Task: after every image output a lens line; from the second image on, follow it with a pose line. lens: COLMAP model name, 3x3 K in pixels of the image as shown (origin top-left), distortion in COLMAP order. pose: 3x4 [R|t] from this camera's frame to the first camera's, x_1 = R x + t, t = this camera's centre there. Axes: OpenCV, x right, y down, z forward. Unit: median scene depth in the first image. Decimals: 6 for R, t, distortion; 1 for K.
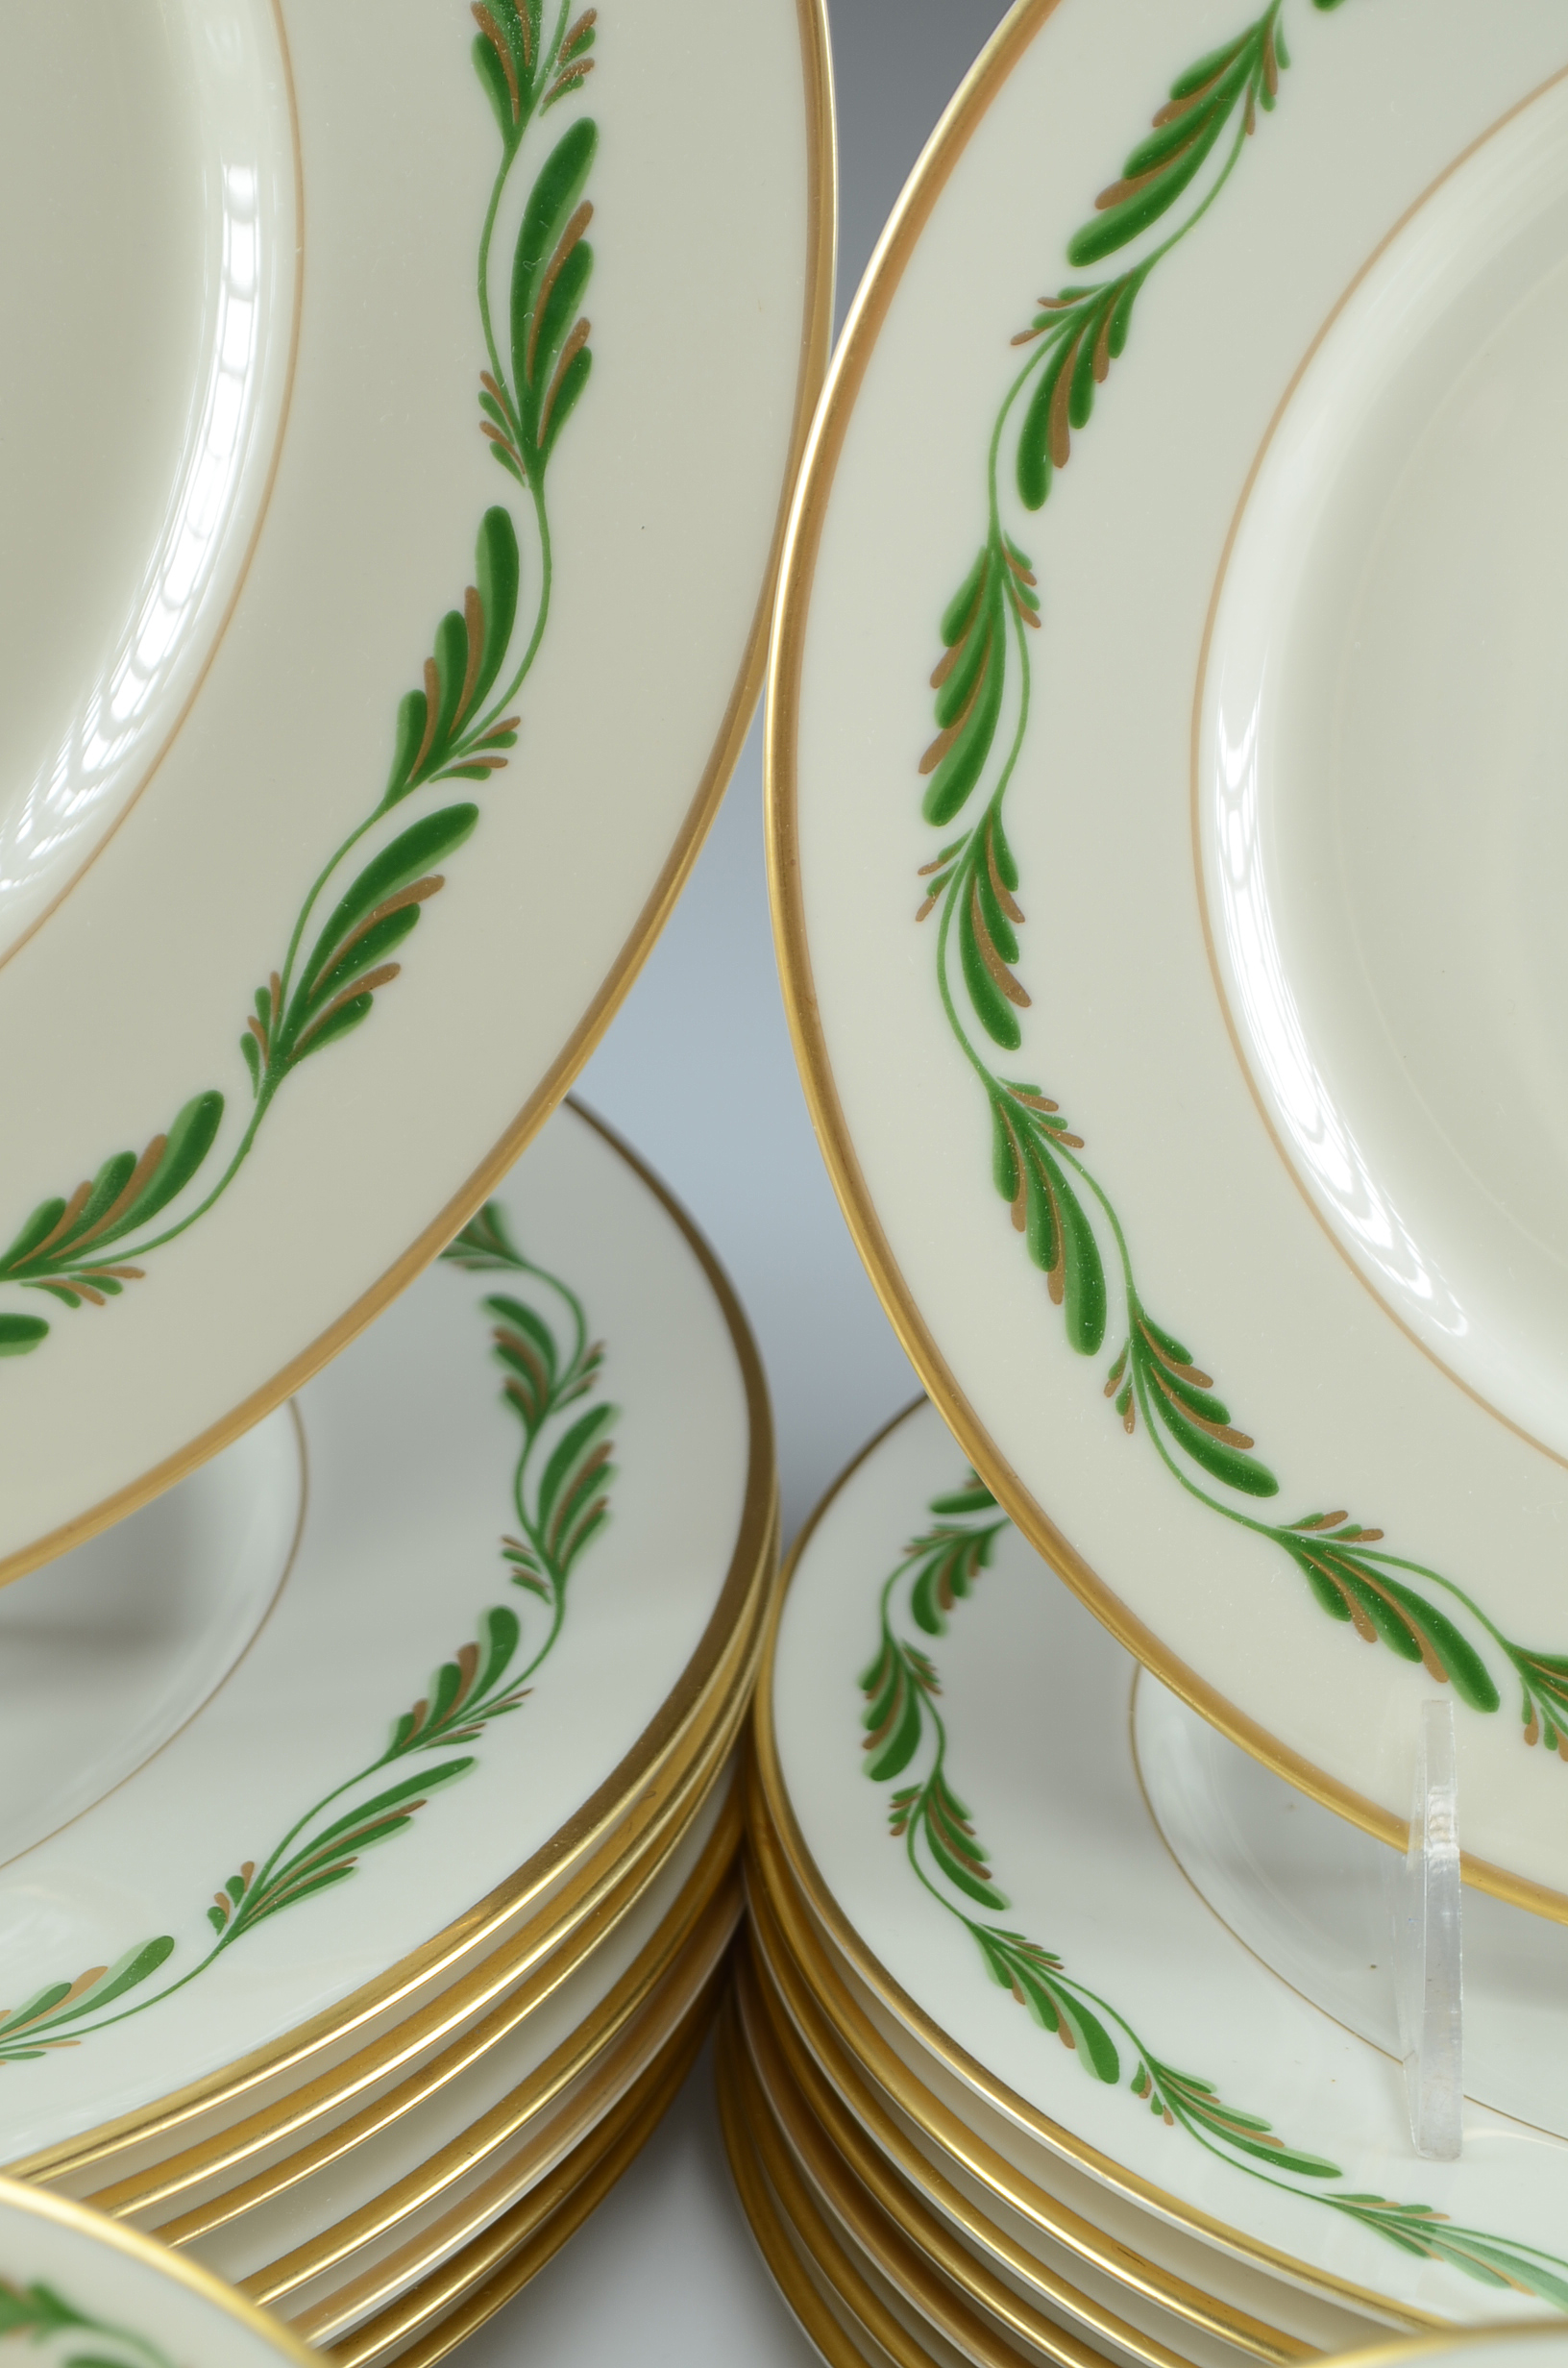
lens RADIAL K [[5200.0, 0, 784.0], [0, 5200.0, 1184.0], [0, 0, 1]] dist [0.003156, -0.002771]
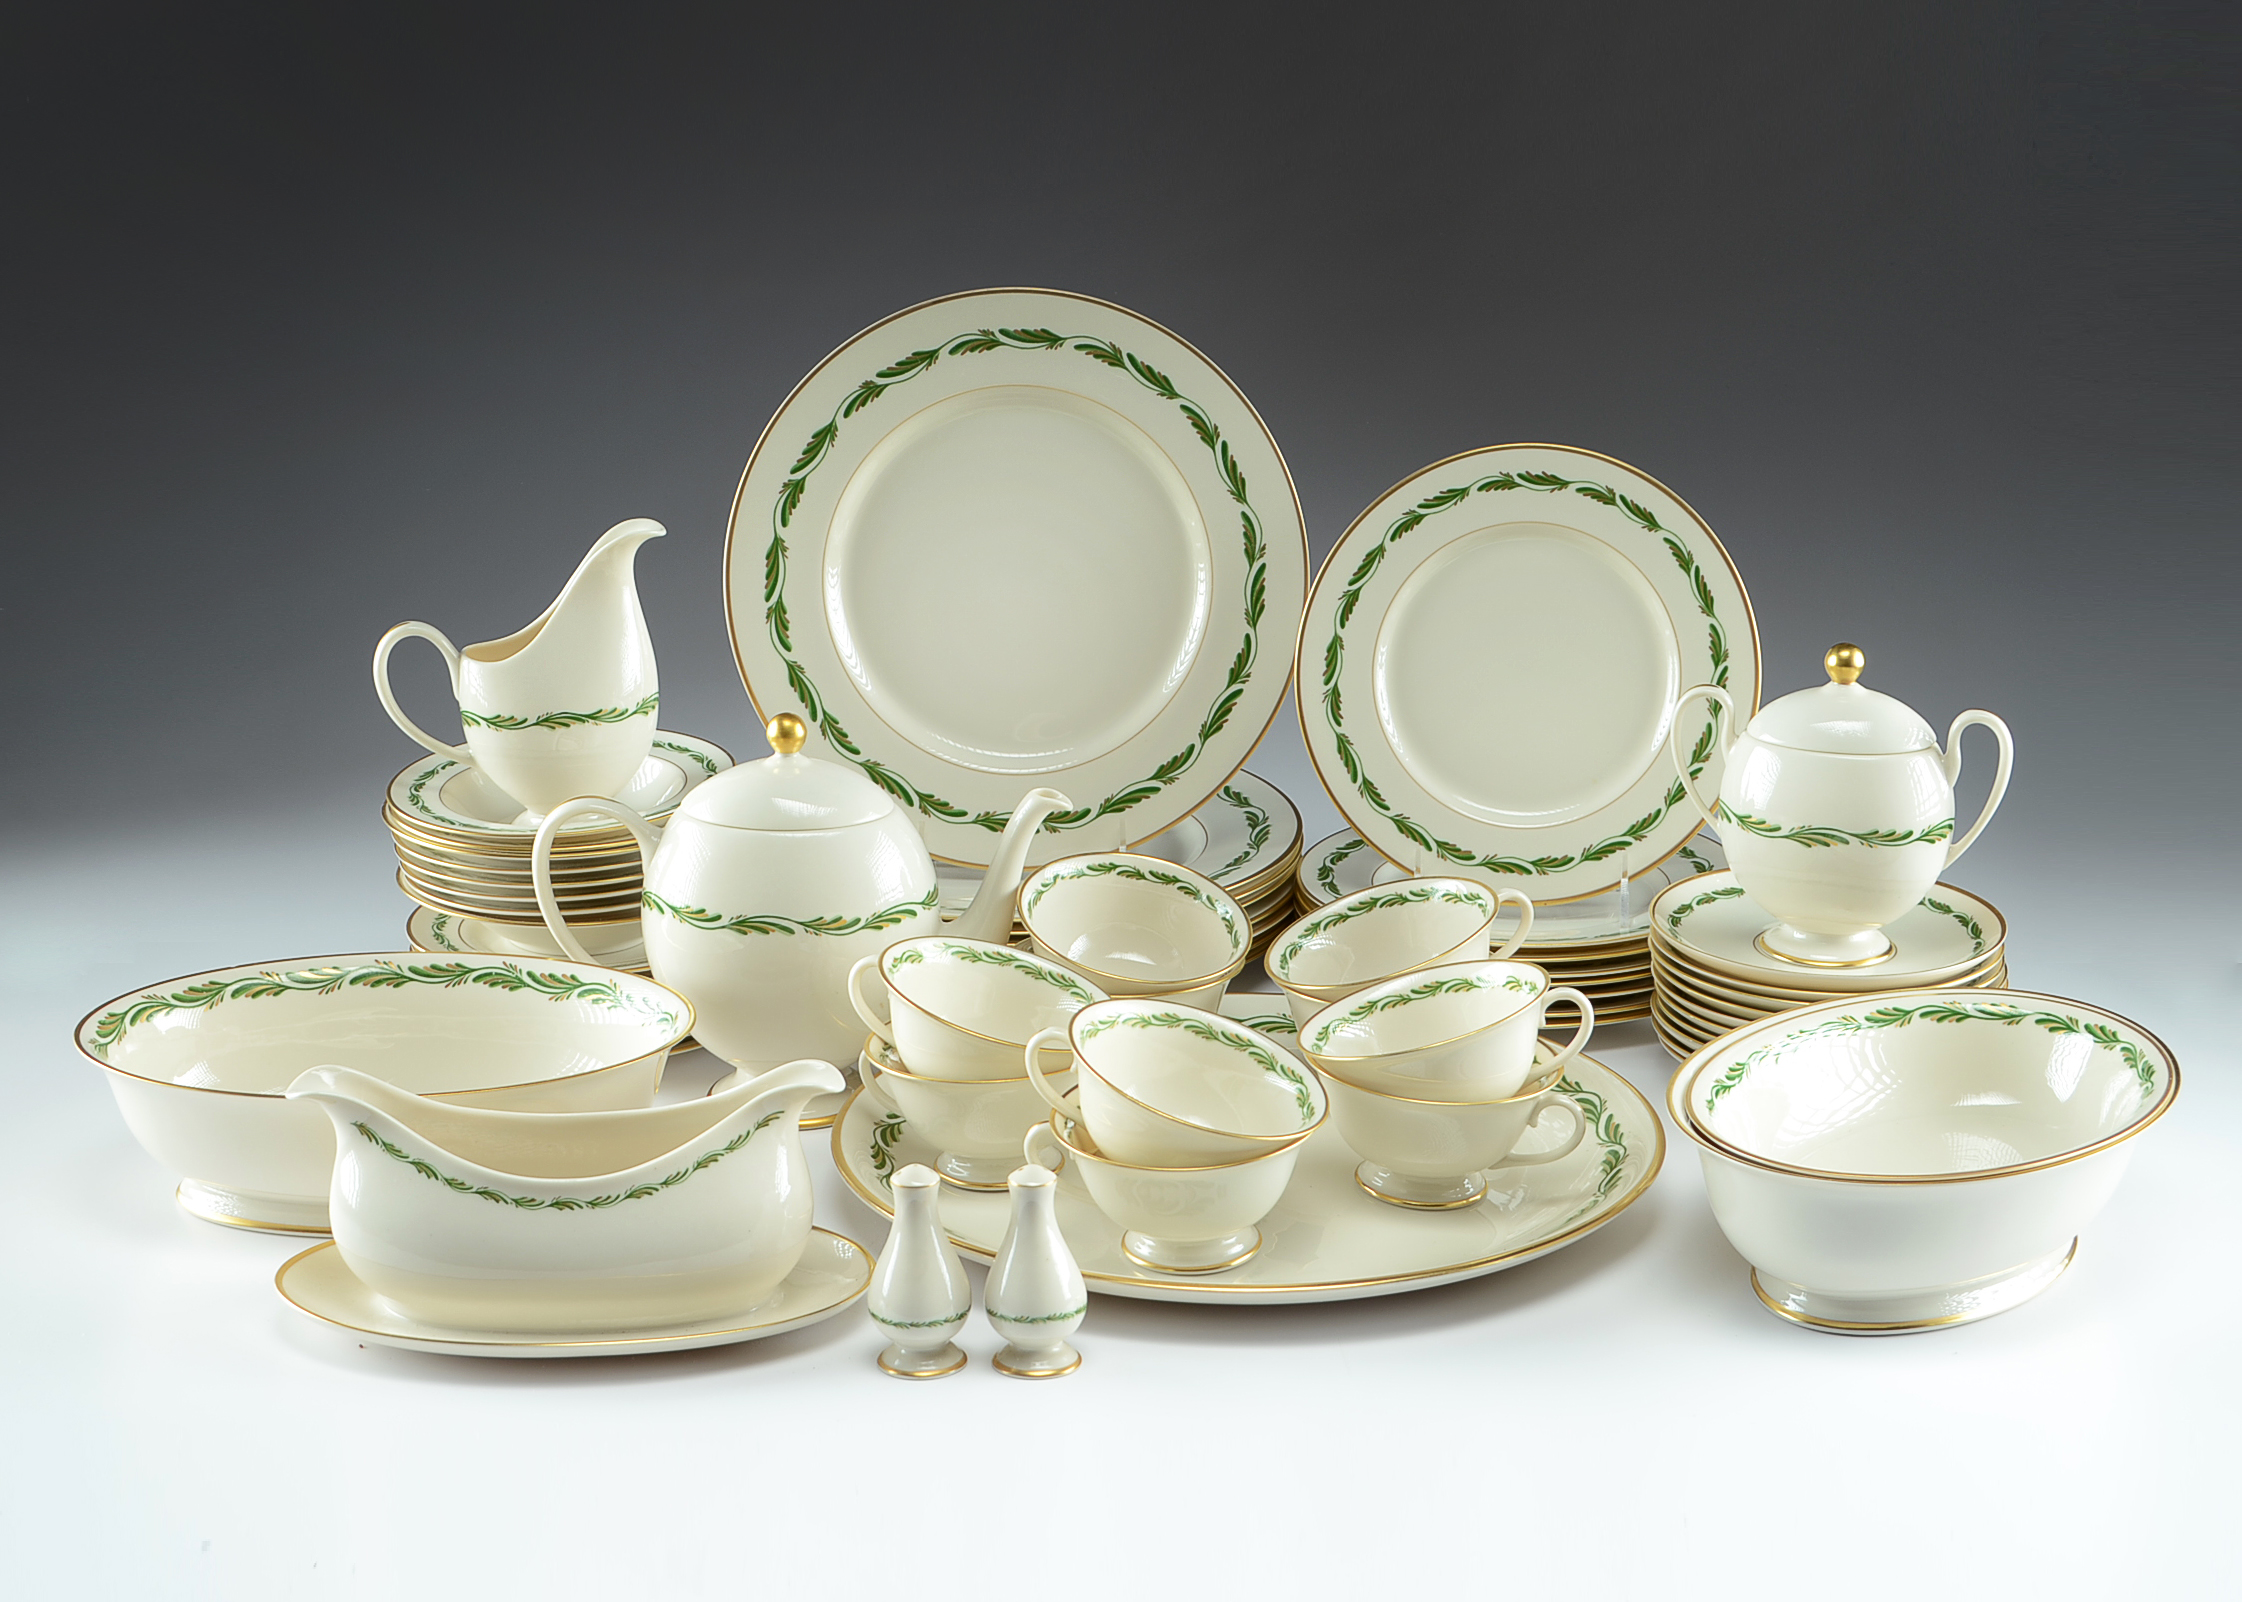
lens RADIAL K [[3842.5, 0, 1121.0], [0, 3842.5, 801.0], [0, 0, 1]] dist [-0.054349, -0.076624]
pose [[0.995706, -0.001374, -0.092563, 0.185584], [-0.015344, 0.983611, -0.179652, 0.769624], [0.091293, 0.180300, 0.979366, -2.928514]]
